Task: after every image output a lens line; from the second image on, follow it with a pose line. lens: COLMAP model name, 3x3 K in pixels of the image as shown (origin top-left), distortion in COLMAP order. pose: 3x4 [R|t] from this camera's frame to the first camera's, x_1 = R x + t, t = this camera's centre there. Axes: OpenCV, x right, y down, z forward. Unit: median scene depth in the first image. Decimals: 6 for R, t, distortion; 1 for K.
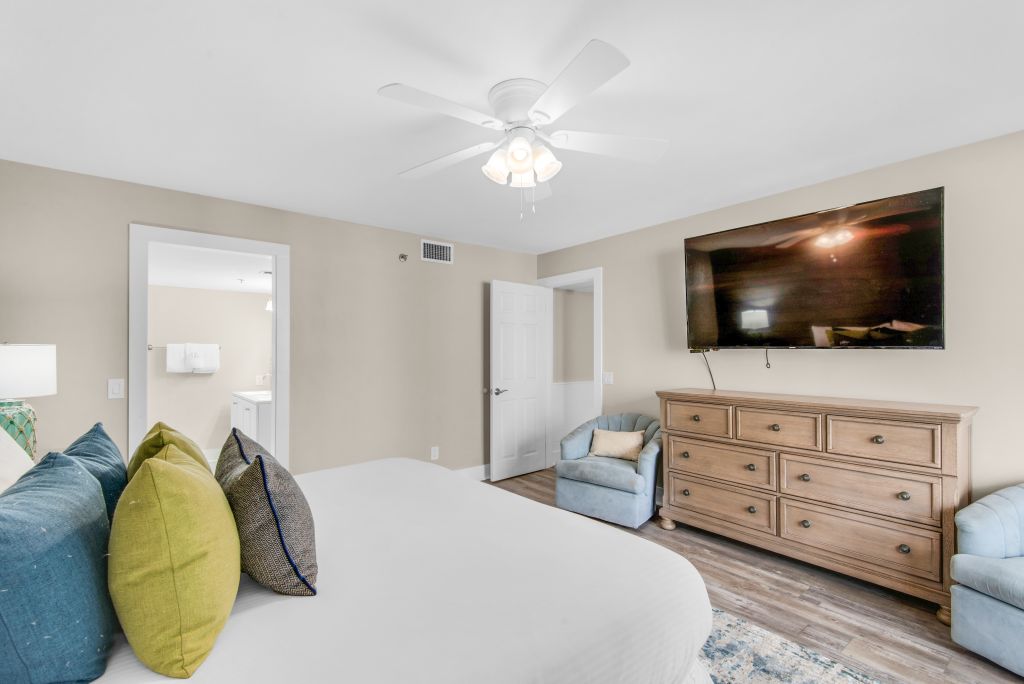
lens RADIAL K [[459.6, 0, 511.4], [0, 459.6, 351.1], [0, 0, 1]] dist [0.002134, -0.000084]
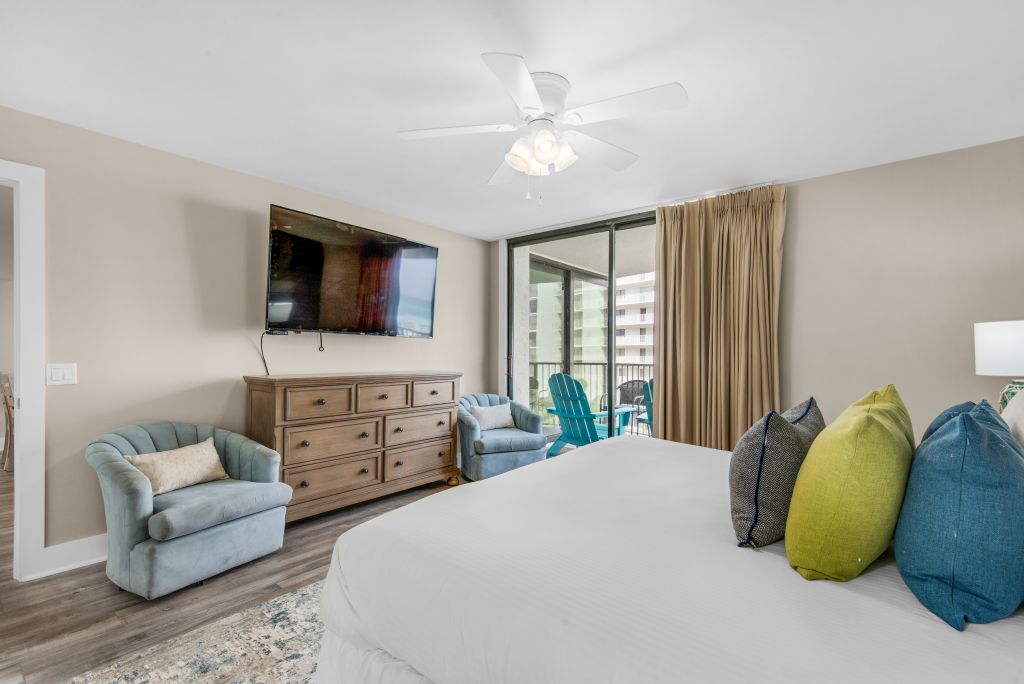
lens RADIAL K [[459.6, 0, 511.4], [0, 459.6, 351.1], [0, 0, 1]] dist [0.002134, -0.000084]
pose [[-0.207071, 0.000219, 0.978326, -0.726585], [-0.010106, 0.999946, -0.002362, 0.041266], [-0.978274, -0.010376, -0.207057, 0.918156]]
